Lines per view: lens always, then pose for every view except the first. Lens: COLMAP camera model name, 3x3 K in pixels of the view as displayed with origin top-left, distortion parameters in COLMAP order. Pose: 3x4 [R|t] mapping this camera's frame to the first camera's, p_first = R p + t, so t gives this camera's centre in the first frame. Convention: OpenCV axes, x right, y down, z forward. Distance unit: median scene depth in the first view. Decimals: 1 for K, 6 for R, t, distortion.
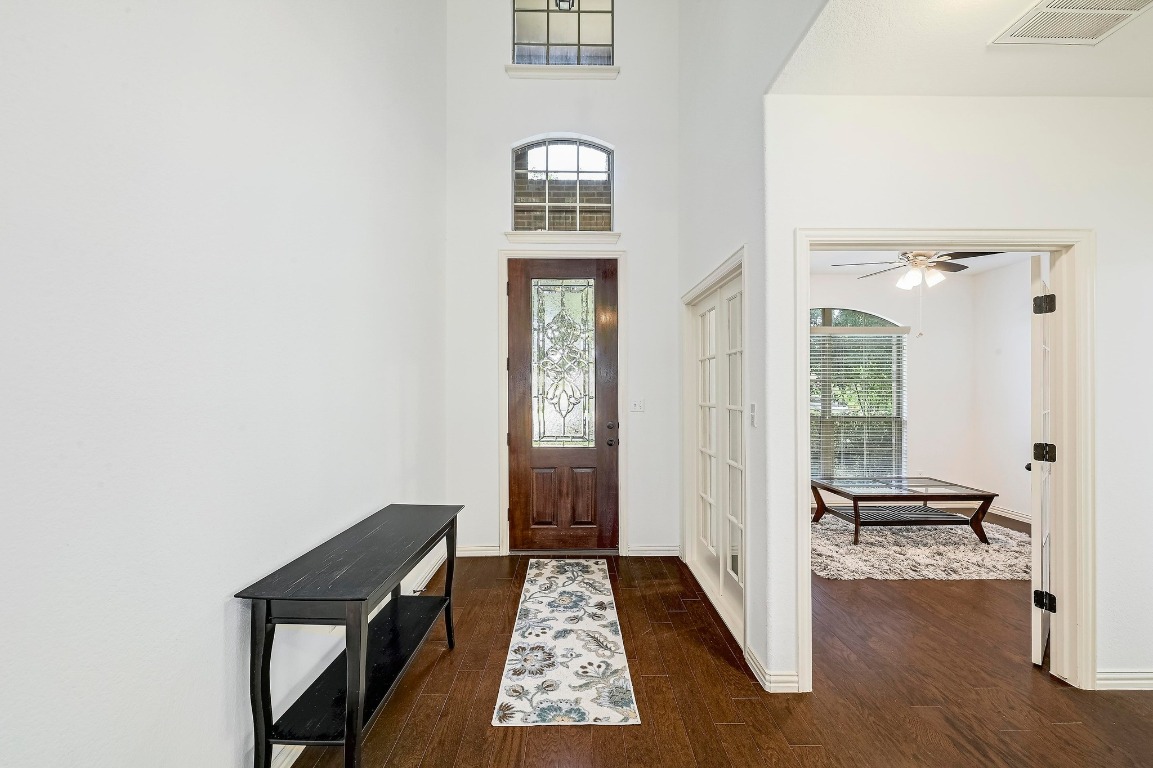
lens RADIAL K [[461.9, 0, 578.3], [0, 461.9, 387.9], [0, 0, 1]] dist [-0.001619, 0.000132]
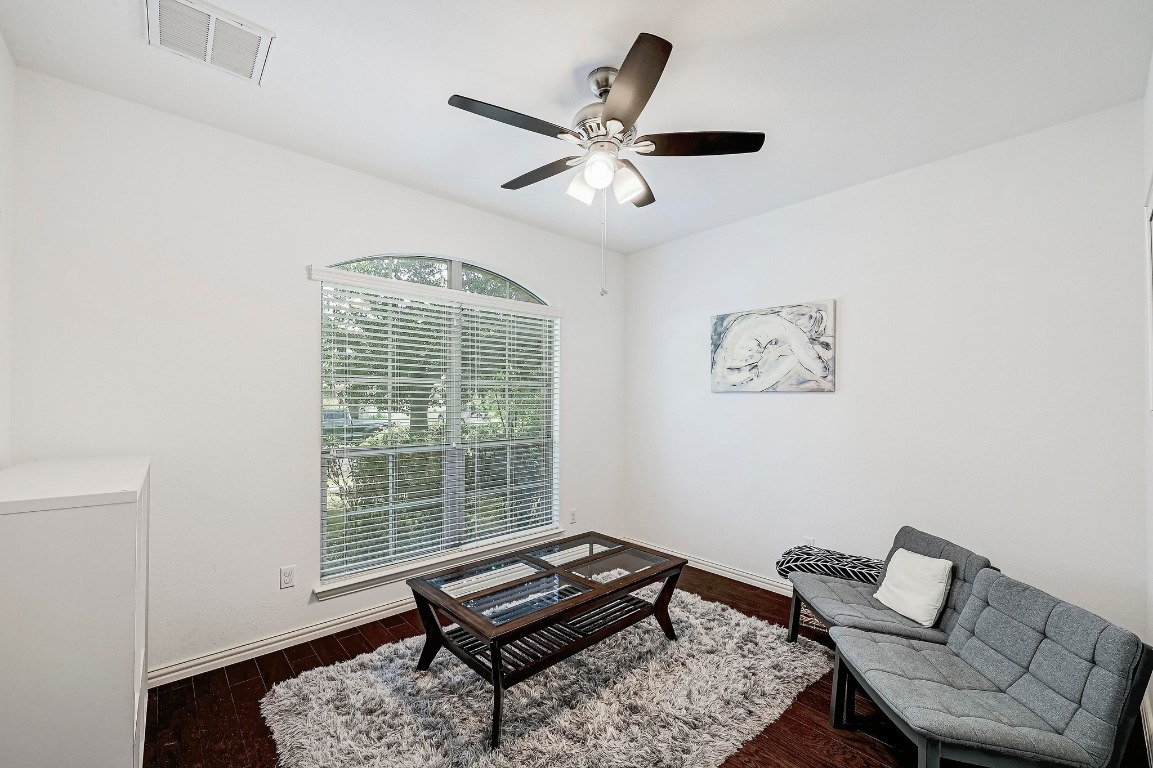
lens RADIAL K [[458.2, 0, 579.3], [0, 458.2, 389.0], [0, 0, 1]] dist [-0.001291, -0.000154]
pose [[0.749760, 0.016530, 0.661503, 0.356619], [-0.004248, 0.999788, -0.020168, 0.004068], [-0.661696, 0.012312, 0.749671, 0.598682]]
